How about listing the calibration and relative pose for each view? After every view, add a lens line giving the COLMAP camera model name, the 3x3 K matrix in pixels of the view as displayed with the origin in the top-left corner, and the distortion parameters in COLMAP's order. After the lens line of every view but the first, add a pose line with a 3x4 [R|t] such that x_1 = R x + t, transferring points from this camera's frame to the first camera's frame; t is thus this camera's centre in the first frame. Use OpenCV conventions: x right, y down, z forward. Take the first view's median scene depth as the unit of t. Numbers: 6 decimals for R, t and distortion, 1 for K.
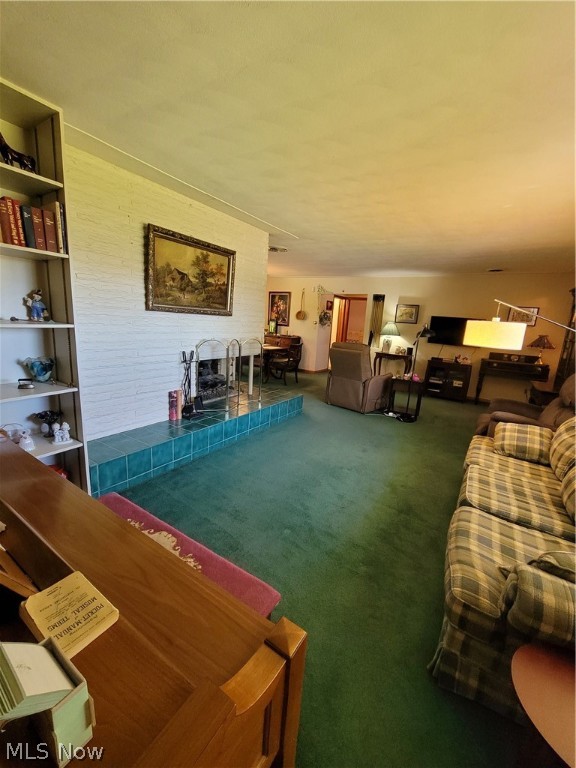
lens RADIAL K [[313.9, 0, 284.6], [0, 313.9, 385.0], [0, 0, 1]] dist [0.000581, -0.000563]
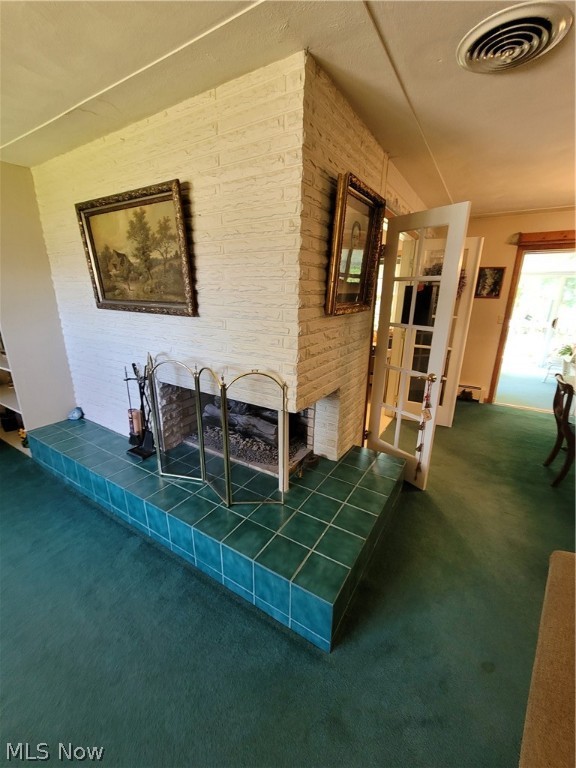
lens RADIAL K [[313.9, 0, 290.8], [0, 313.9, 385.5], [0, 0, 1]] dist [0.000581, -0.000563]
pose [[0.021718, 0.228081, -0.973400, 0.396276], [-0.218349, 0.951207, 0.218010, -0.285346], [0.975629, 0.207806, 0.070459, 1.260067]]
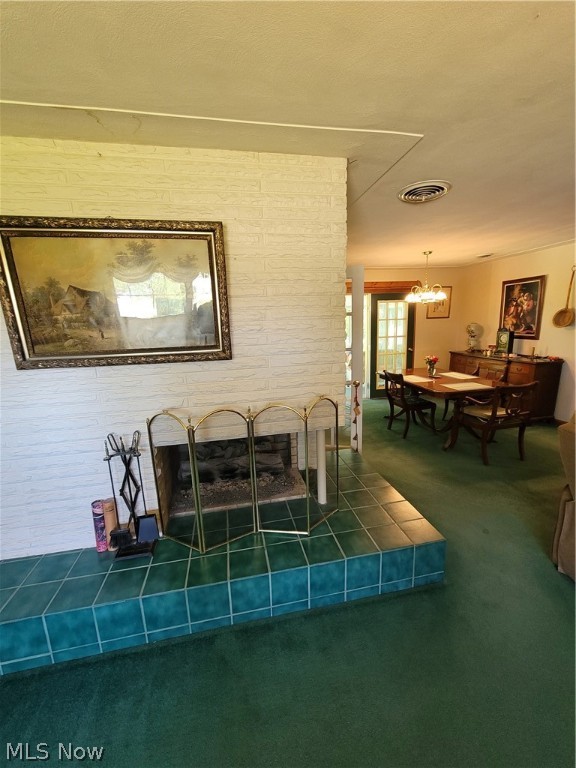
lens RADIAL K [[313.9, 0, 289.1], [0, 313.9, 384.6], [0, 0, 1]] dist [0.000581, -0.000563]
pose [[0.697803, 0.055722, -0.714119, 0.266828], [-0.070576, 0.997467, 0.008869, -0.210344], [0.712804, 0.044211, 0.699968, 0.799528]]
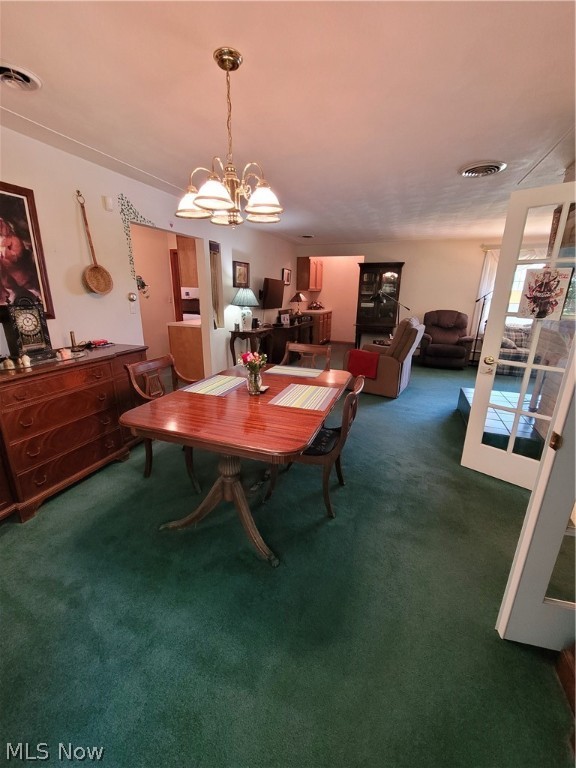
lens RADIAL K [[313.9, 0, 285.3], [0, 313.9, 384.5], [0, 0, 1]] dist [0.000581, -0.000563]
pose [[-0.217749, -0.341474, 0.914320, -0.825168], [0.180775, 0.906479, 0.381597, -0.519444], [-0.959117, 0.248379, -0.135655, 2.163690]]
